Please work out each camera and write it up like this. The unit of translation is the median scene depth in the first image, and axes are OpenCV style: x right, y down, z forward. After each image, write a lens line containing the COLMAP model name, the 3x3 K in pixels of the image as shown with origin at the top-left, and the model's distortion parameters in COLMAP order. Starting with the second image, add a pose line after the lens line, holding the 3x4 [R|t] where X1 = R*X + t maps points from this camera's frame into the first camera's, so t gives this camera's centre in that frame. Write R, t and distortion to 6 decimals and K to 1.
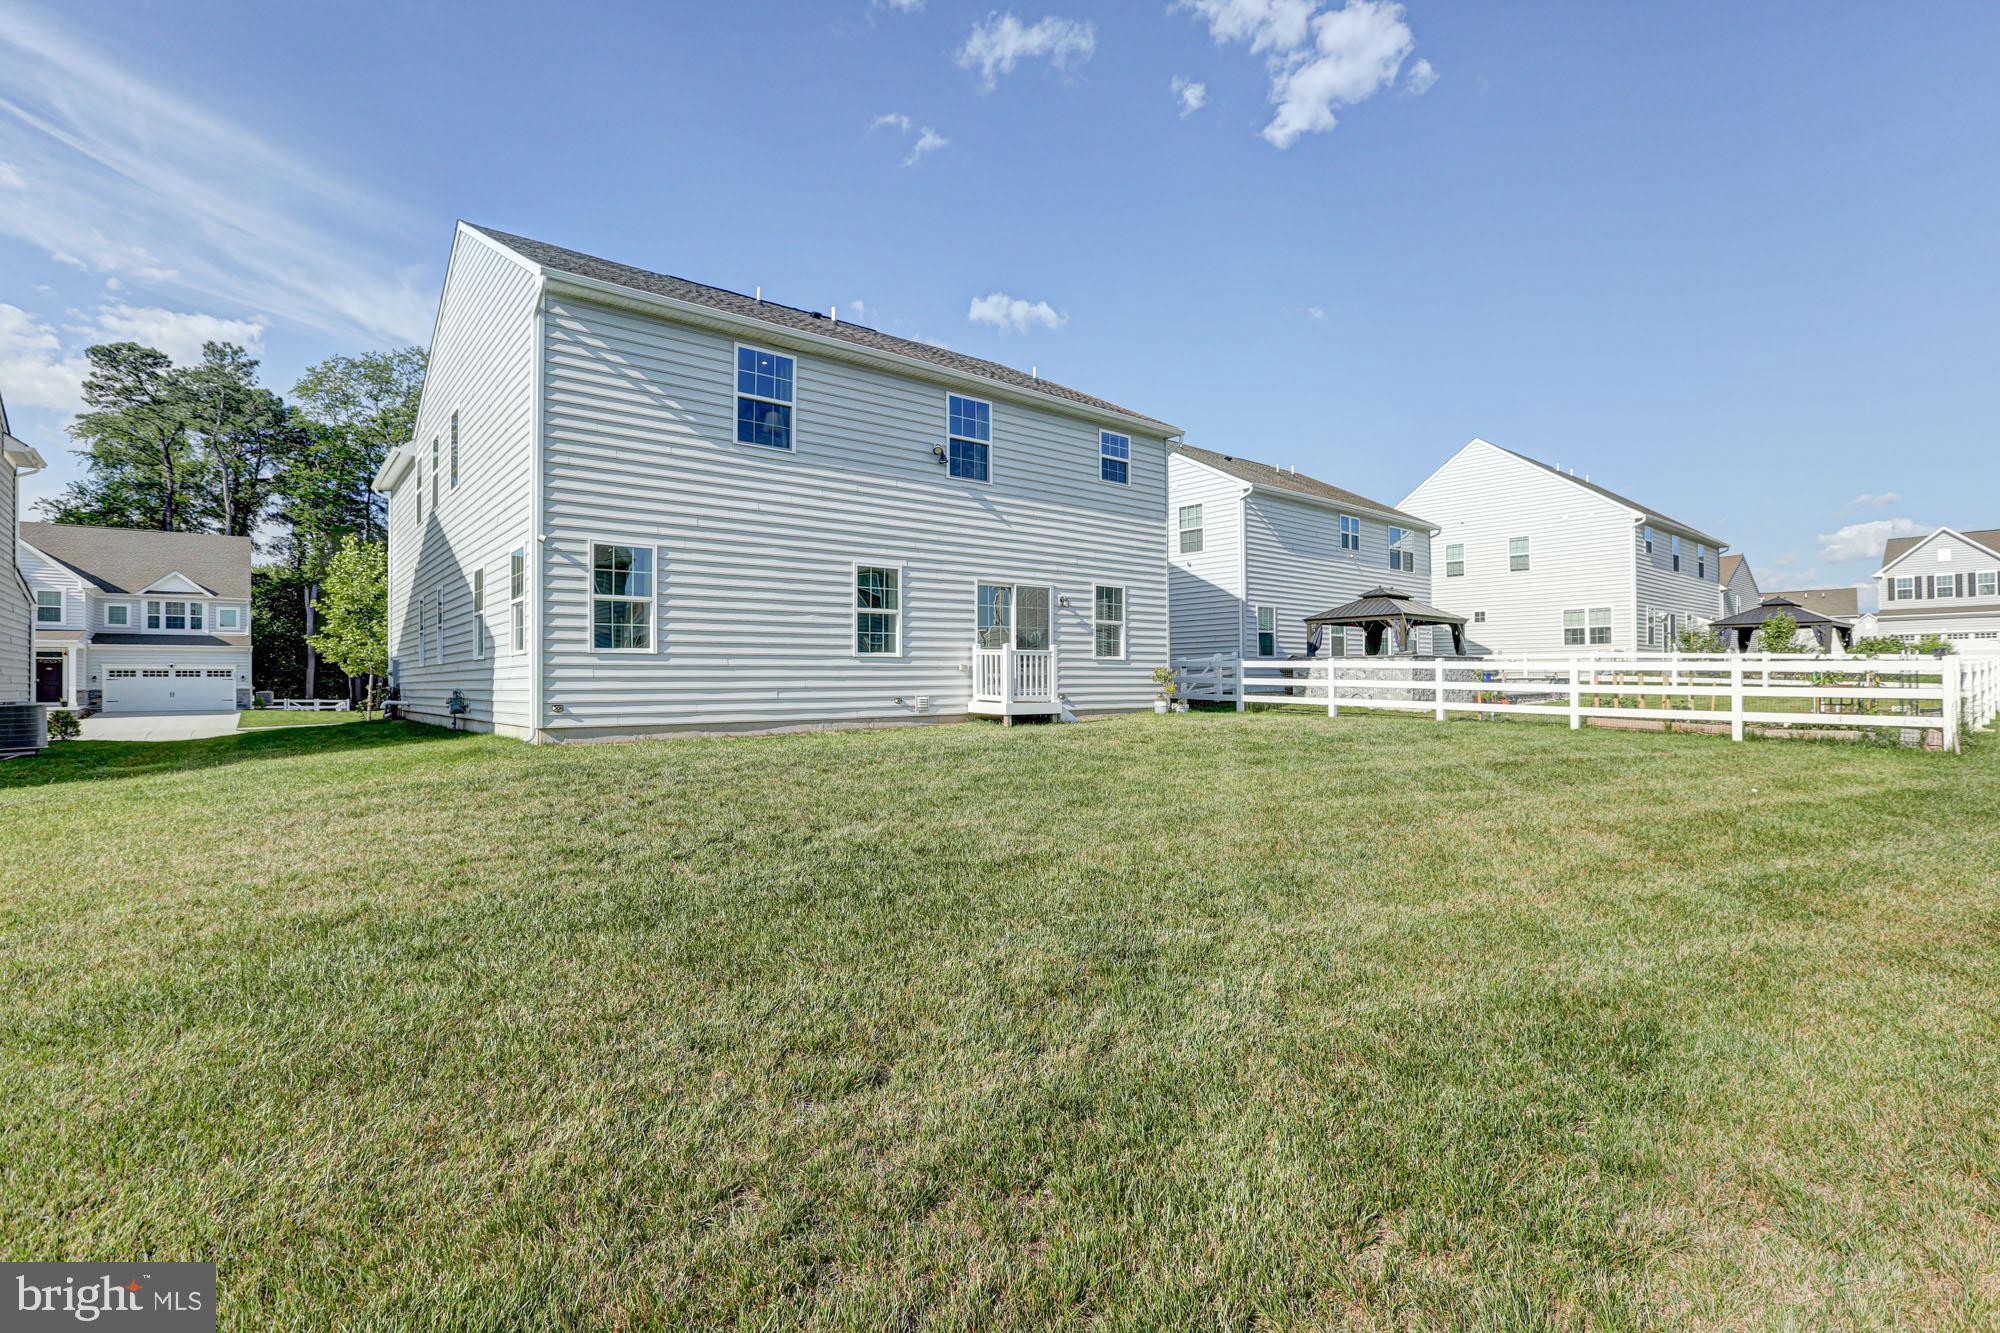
lens RADIAL K [[928.7, 0, 1000.0], [0, 928.7, 666.5], [0, 0, 1]] dist [0.002569, 0.000163]
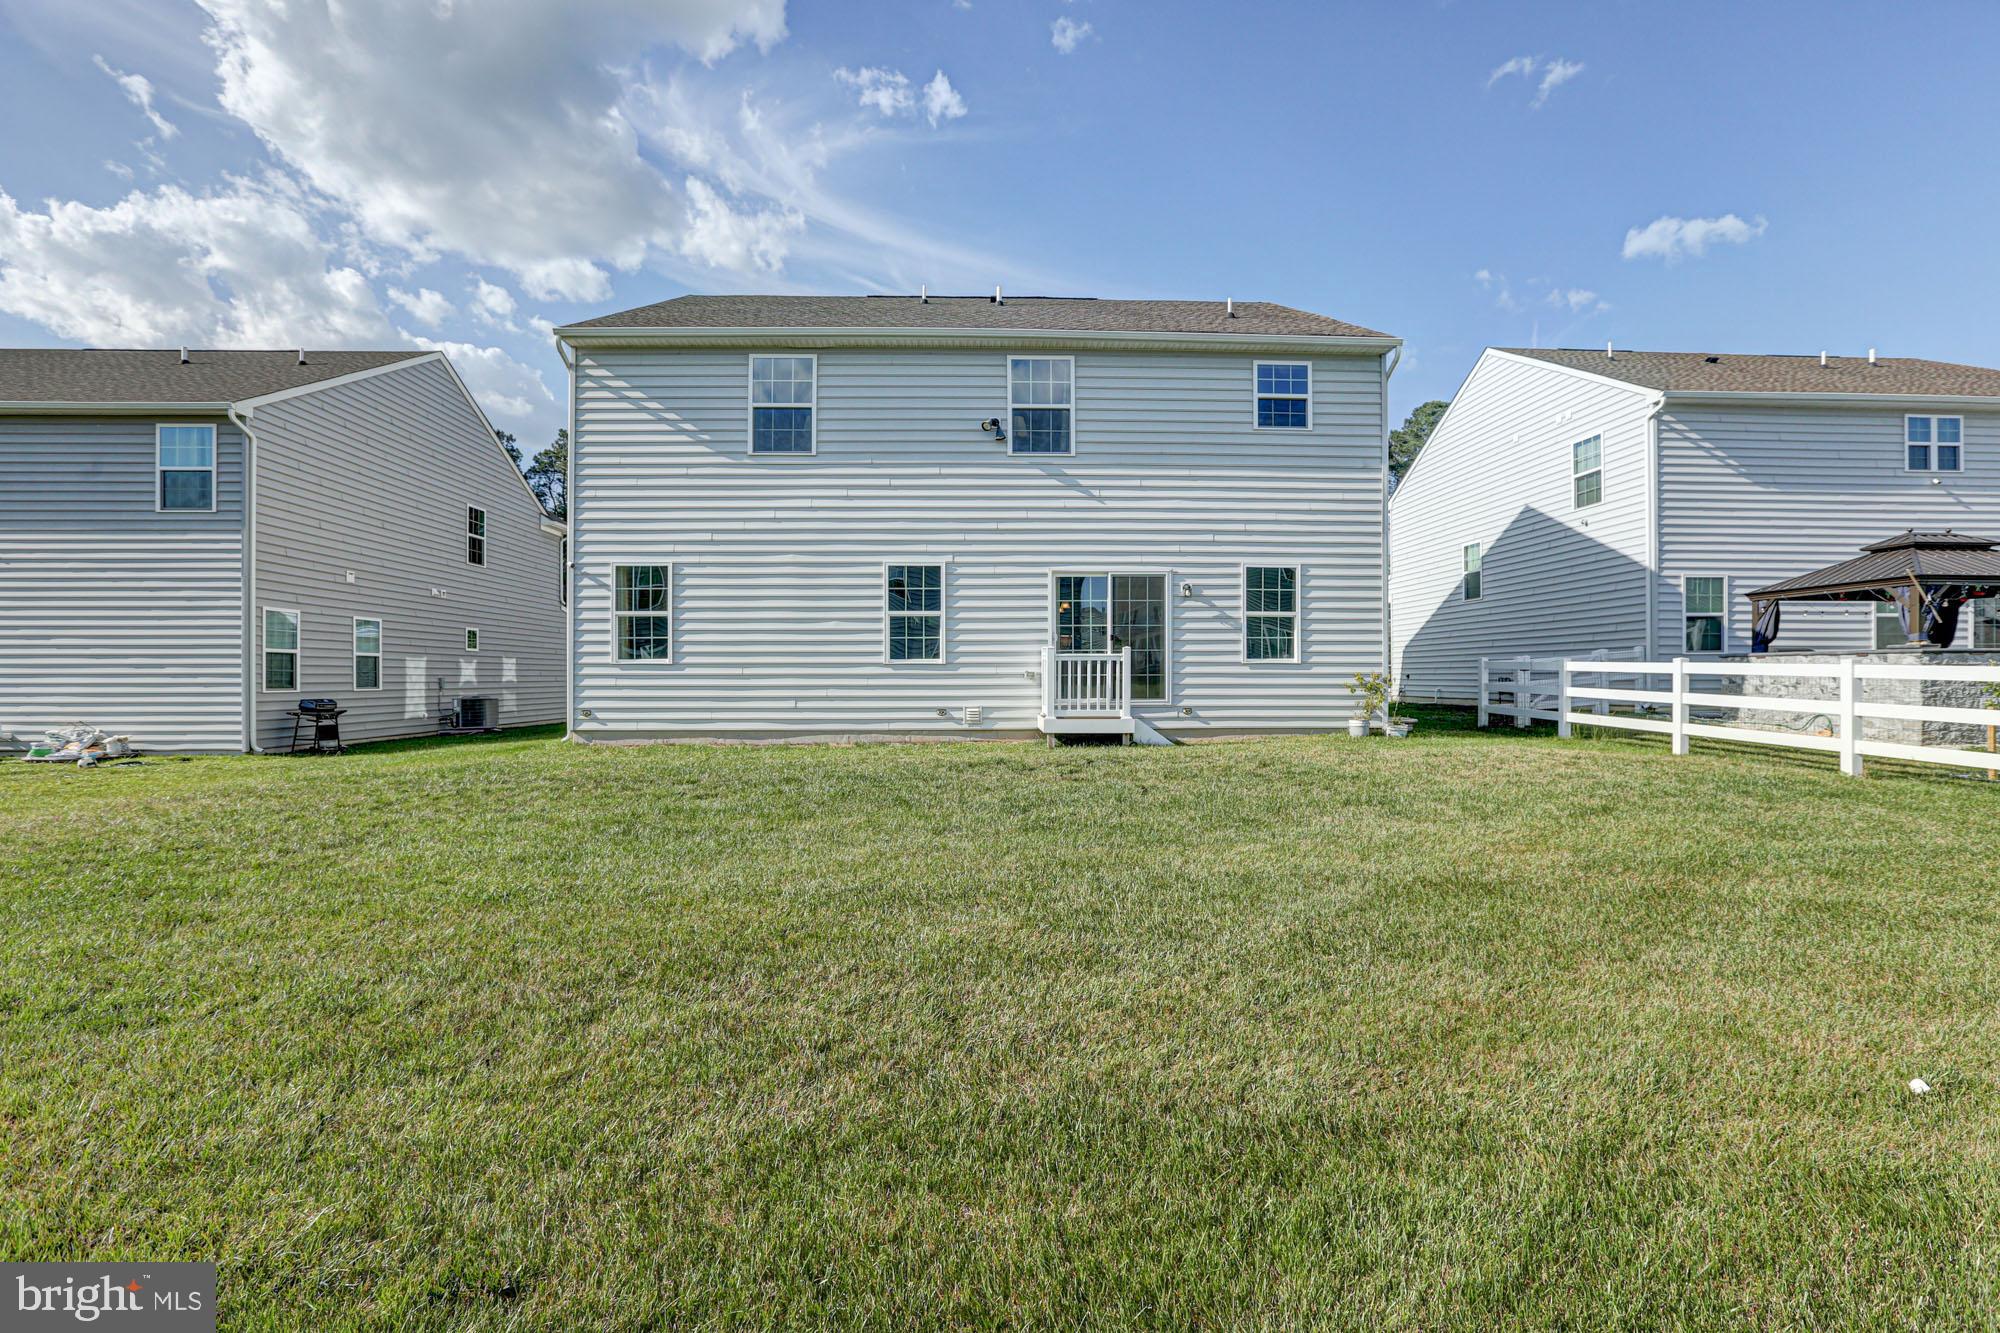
lens RADIAL K [[889.1, 0, 996.4], [0, 889.1, 678.7], [0, 0, 1]] dist [0.000797, 0.000566]
pose [[0.795176, -0.004382, -0.606363, 0.435950], [0.006410, 0.999979, 0.001179, 0.003578], [0.606344, -0.004824, 0.795187, 0.331042]]
